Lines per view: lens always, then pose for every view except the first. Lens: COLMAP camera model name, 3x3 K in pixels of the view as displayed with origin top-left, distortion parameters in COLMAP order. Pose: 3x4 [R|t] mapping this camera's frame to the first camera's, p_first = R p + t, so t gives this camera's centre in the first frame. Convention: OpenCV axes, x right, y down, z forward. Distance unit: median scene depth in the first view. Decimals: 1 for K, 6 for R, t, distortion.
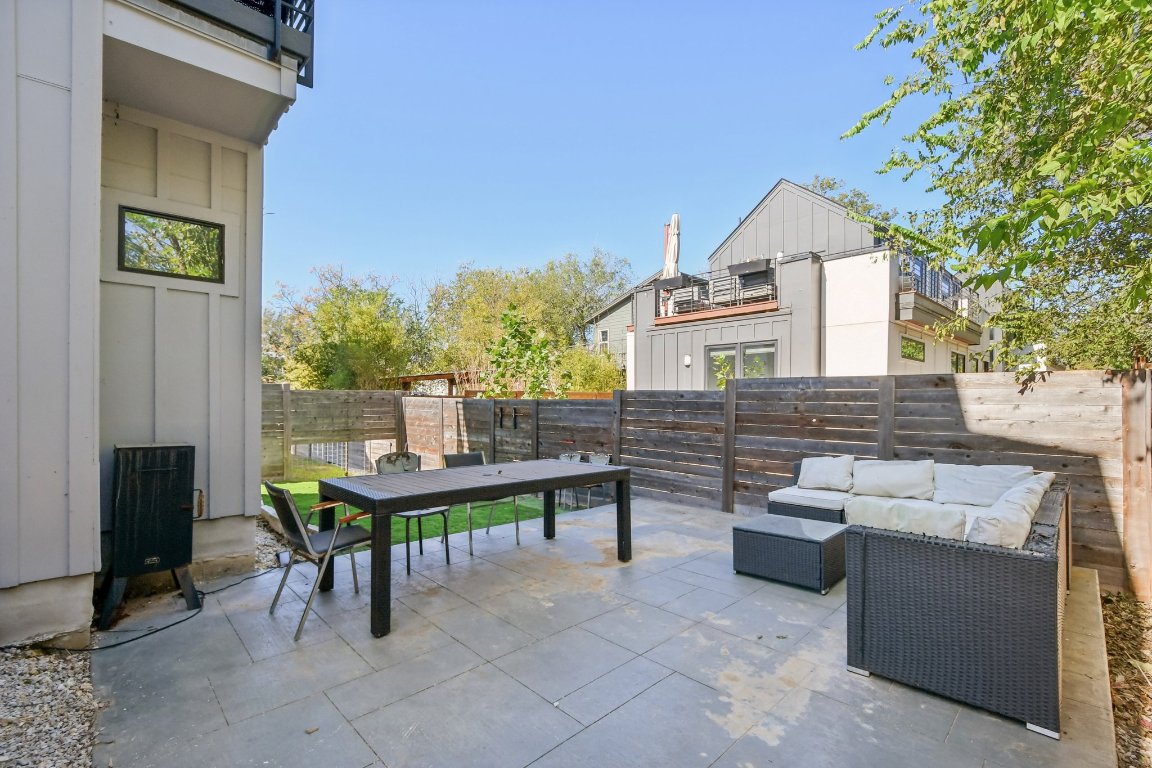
lens RADIAL K [[513.0, 0, 569.3], [0, 513.0, 402.3], [0, 0, 1]] dist [-0.000180, -0.004549]
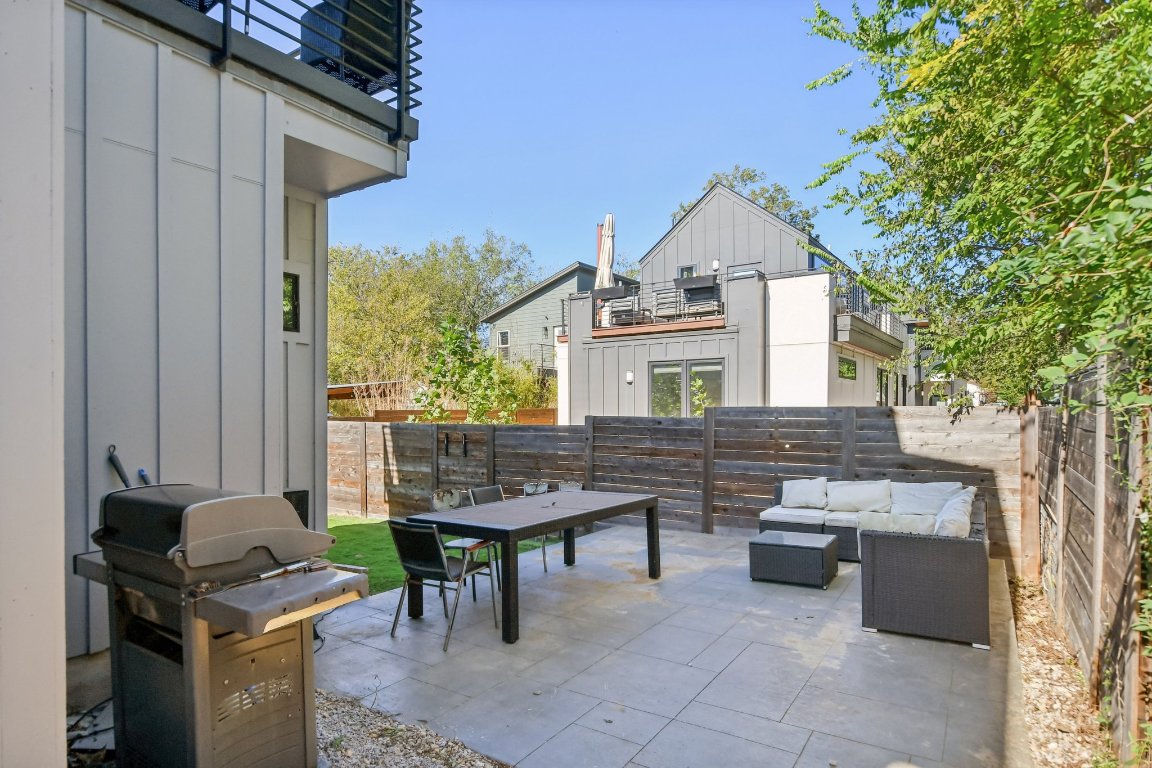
lens RADIAL K [[638.5, 0, 574.0], [0, 638.5, 416.7], [0, 0, 1]] dist [-0.002763, -0.001520]
pose [[0.976571, -0.010581, 0.214937, -0.231720], [0.009380, 0.999934, 0.006608, -0.036097], [-0.214993, -0.004437, 0.976606, -0.211850]]
